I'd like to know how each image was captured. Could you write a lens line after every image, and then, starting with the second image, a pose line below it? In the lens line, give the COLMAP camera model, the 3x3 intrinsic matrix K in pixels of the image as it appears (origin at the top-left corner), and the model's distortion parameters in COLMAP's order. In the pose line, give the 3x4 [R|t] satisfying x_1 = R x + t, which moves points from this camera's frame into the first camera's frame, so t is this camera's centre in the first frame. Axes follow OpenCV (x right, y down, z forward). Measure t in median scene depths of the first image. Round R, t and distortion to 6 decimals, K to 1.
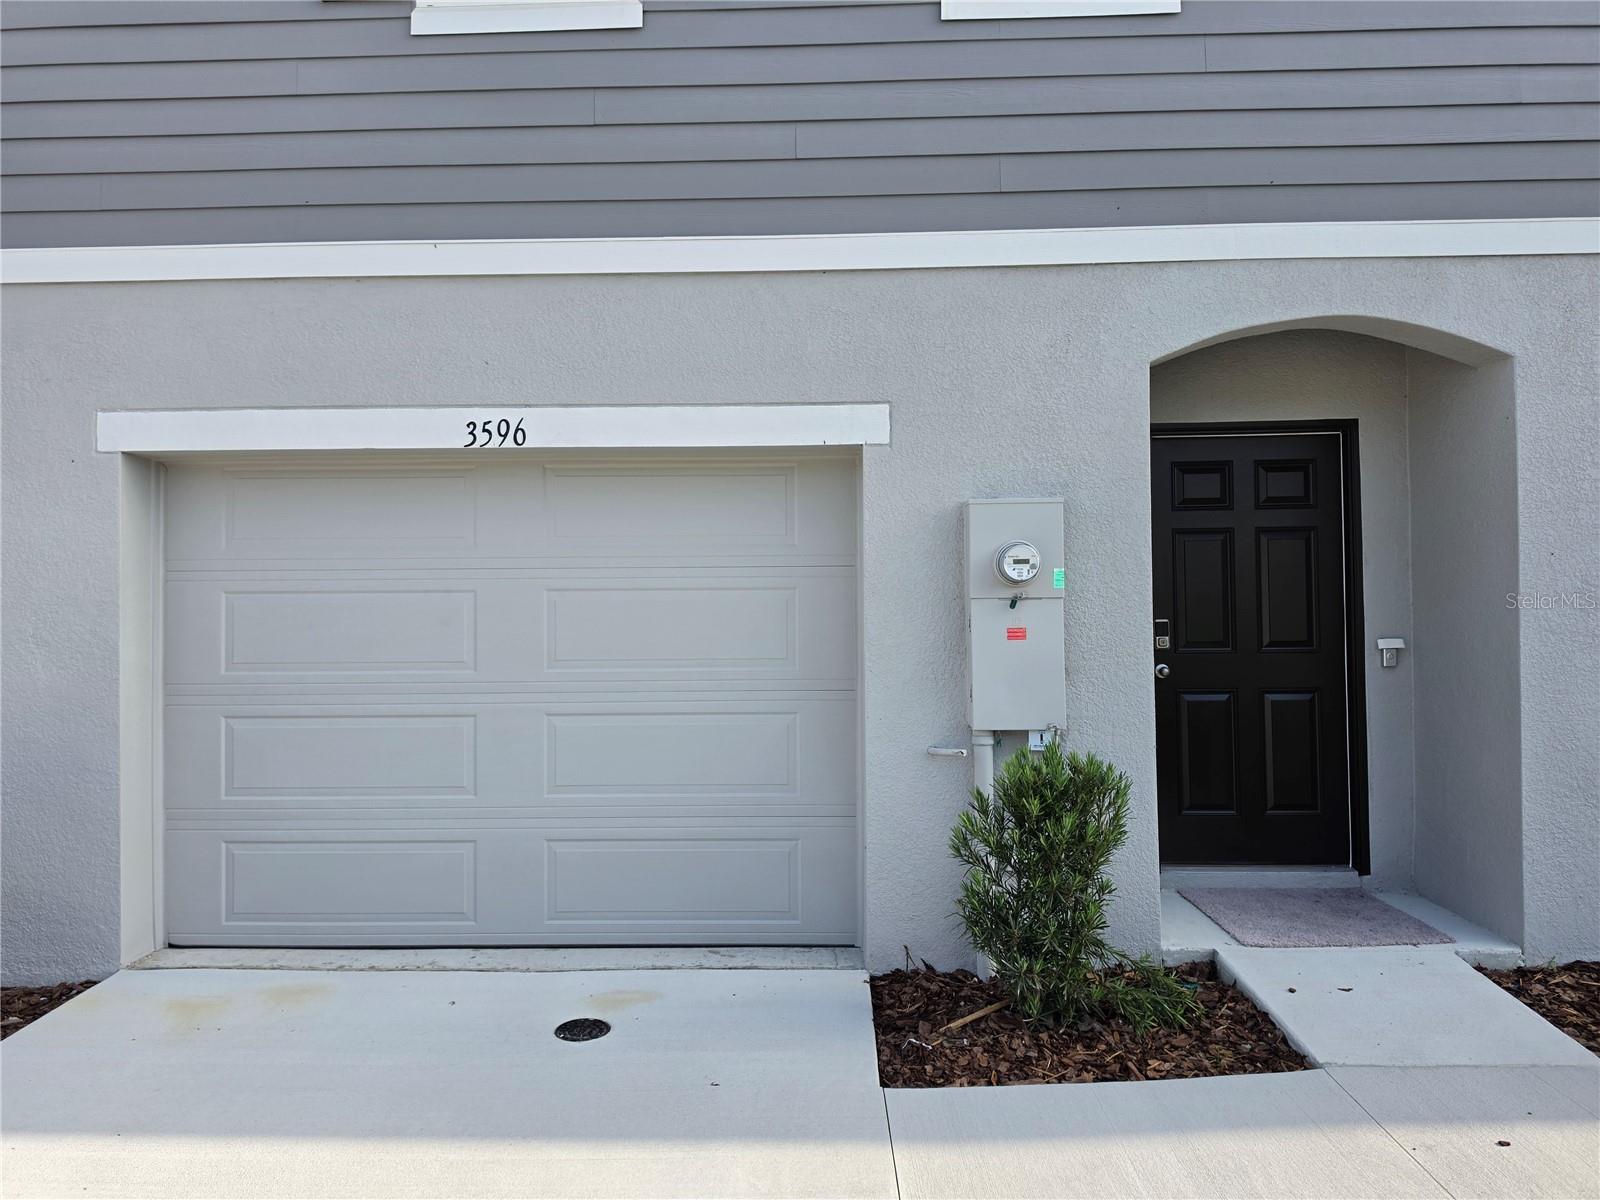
lens RADIAL K [[1088.1, 0, 800.9], [0, 1088.1, 578.9], [0, 0, 1]] dist [0.030234, -0.027886]
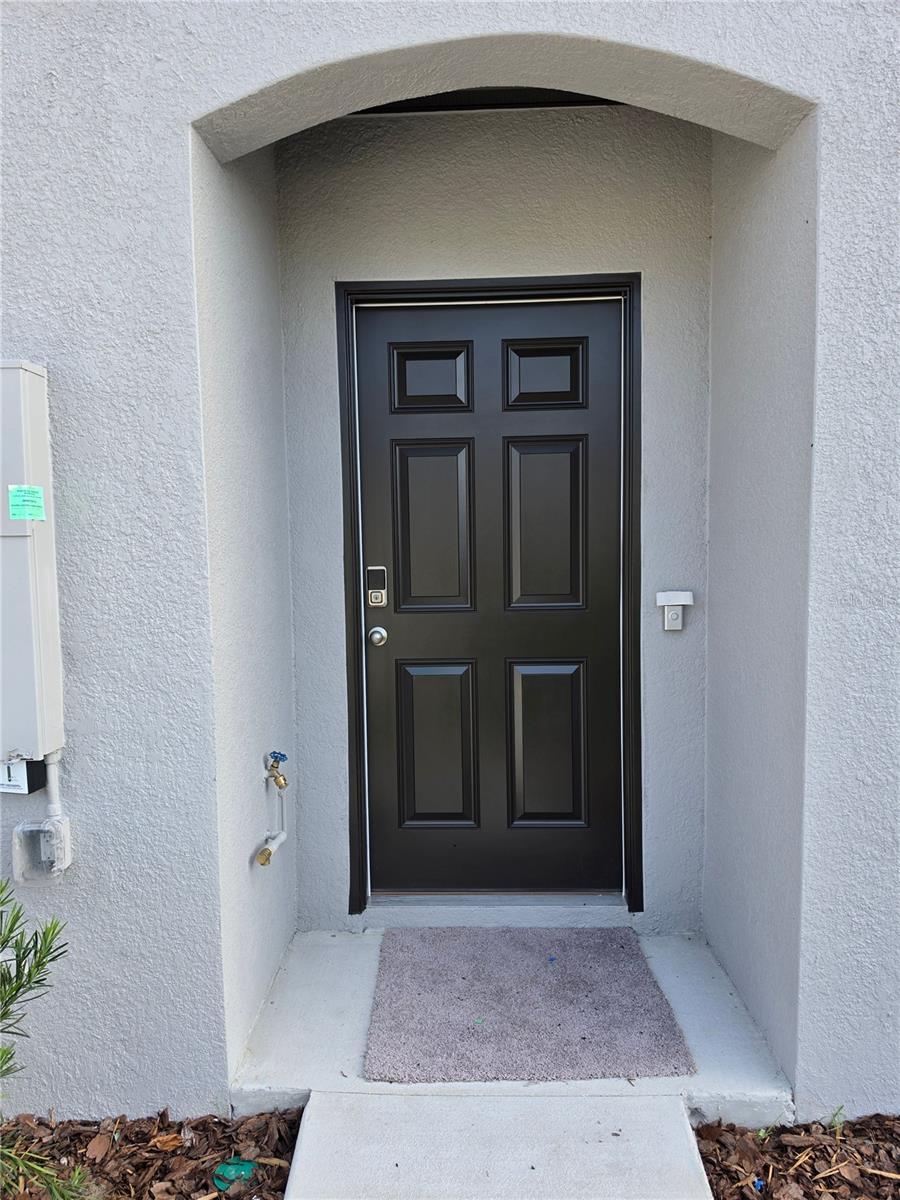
lens RADIAL K [[808.5, 0, 446.9], [0, 808.5, 596.7], [0, 0, 1]] dist [0.062500, -0.075247]
pose [[0.999973, -0.002489, -0.006853, 0.455744], [0.003094, 0.995960, 0.089745, 0.011698], [0.006602, -0.089764, 0.995941, 0.548748]]
